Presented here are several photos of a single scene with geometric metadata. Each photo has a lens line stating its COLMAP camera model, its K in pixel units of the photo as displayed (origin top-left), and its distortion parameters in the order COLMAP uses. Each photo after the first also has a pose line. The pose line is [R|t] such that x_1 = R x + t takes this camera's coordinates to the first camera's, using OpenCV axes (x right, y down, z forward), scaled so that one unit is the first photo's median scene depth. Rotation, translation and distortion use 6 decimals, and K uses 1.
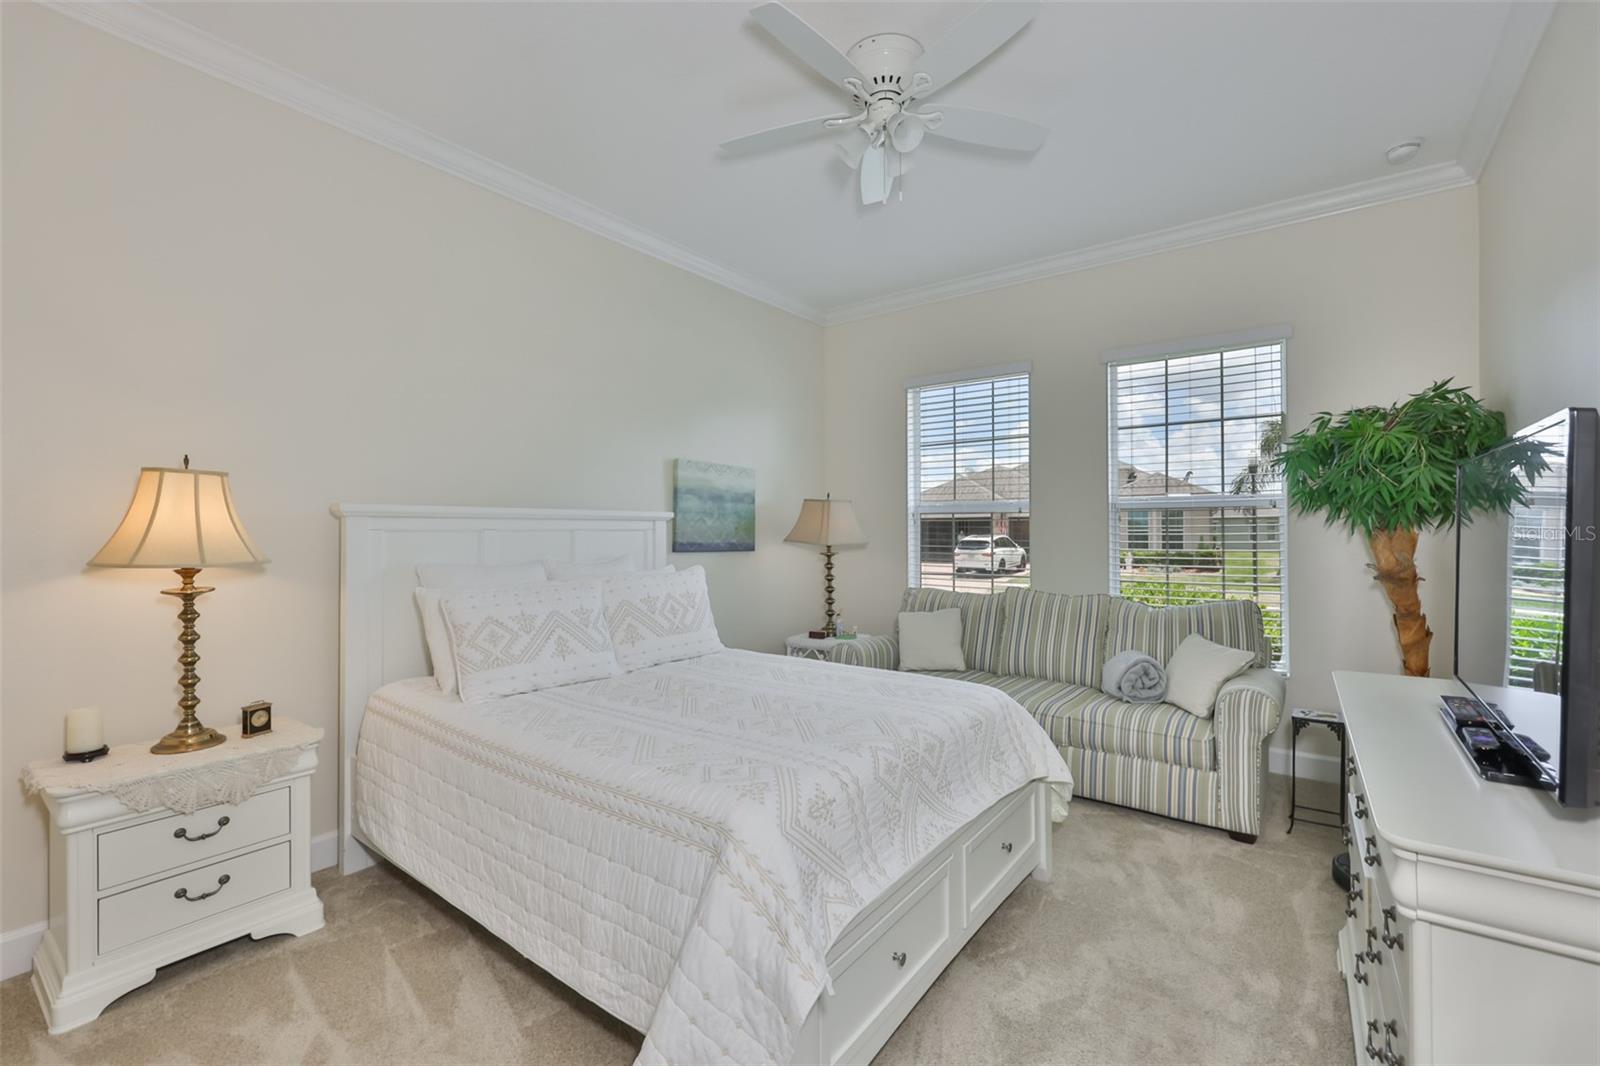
lens RADIAL K [[681.5, 0, 803.7], [0, 681.5, 530.9], [0, 0, 1]] dist [-0.000922, 0.000289]
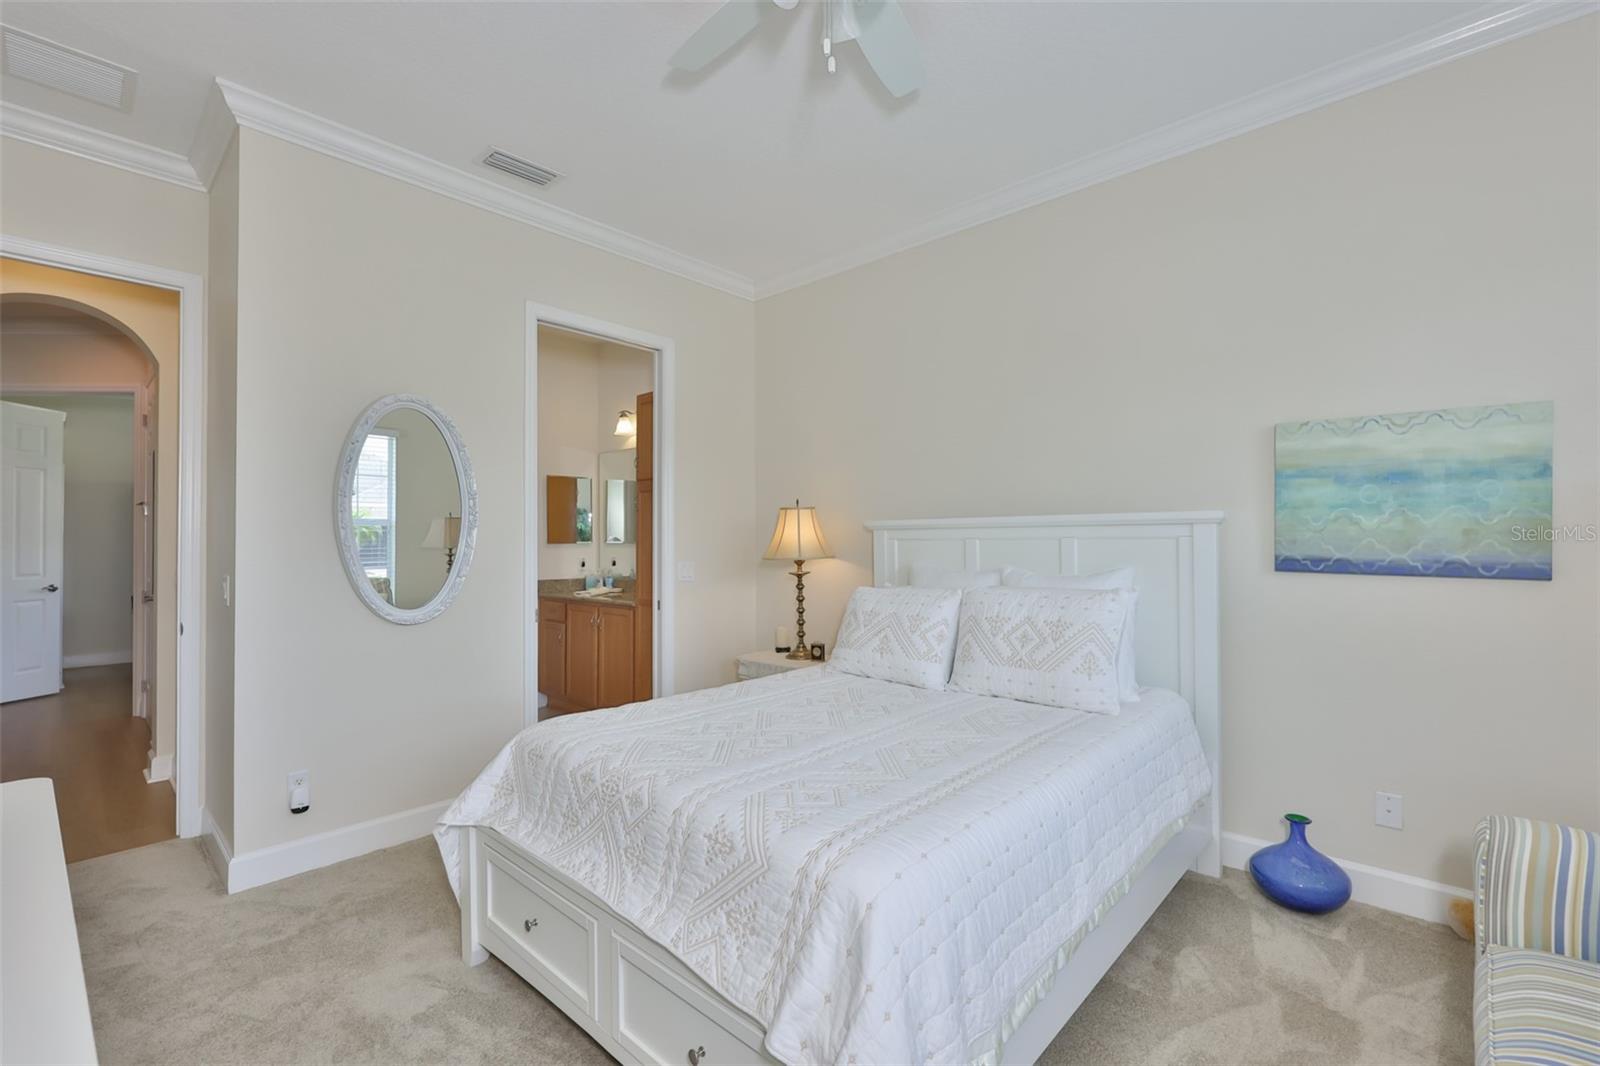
lens RADIAL K [[681.5, 0, 803.7], [0, 681.5, 530.9], [0, 0, 1]] dist [-0.000922, 0.000289]
pose [[-0.096254, -0.011822, -0.995287, 0.524625], [0.006068, 0.999904, -0.012463, -0.001286], [0.995338, -0.007239, -0.096173, 0.671429]]
